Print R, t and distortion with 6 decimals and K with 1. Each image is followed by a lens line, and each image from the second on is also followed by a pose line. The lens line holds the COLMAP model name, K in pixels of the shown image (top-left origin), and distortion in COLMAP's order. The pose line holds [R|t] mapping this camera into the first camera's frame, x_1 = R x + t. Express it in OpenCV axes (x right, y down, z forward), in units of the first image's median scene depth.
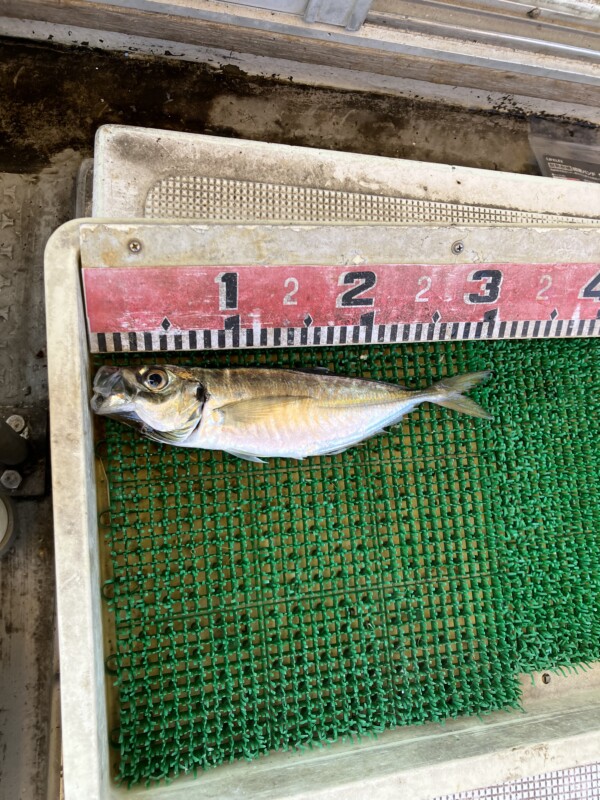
lens RADIAL K [[651.9, 0, 300.0], [0, 651.9, 400.0], [0, 0, 1]] dist [-0.003316, -0.121835]
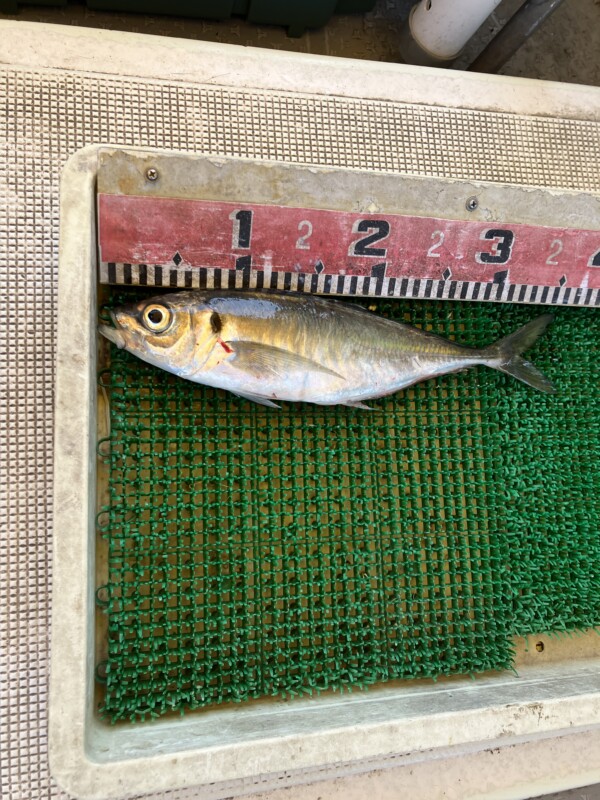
lens RADIAL K [[651.9, 0, 300.0], [0, 651.9, 400.0], [0, 0, 1]] dist [-0.003316, -0.121835]
pose [[0.998377, 0.054738, 0.015748, -0.022525], [-0.054438, 0.998339, -0.018862, 0.104309], [-0.016754, 0.017974, 0.999698, 0.008469]]
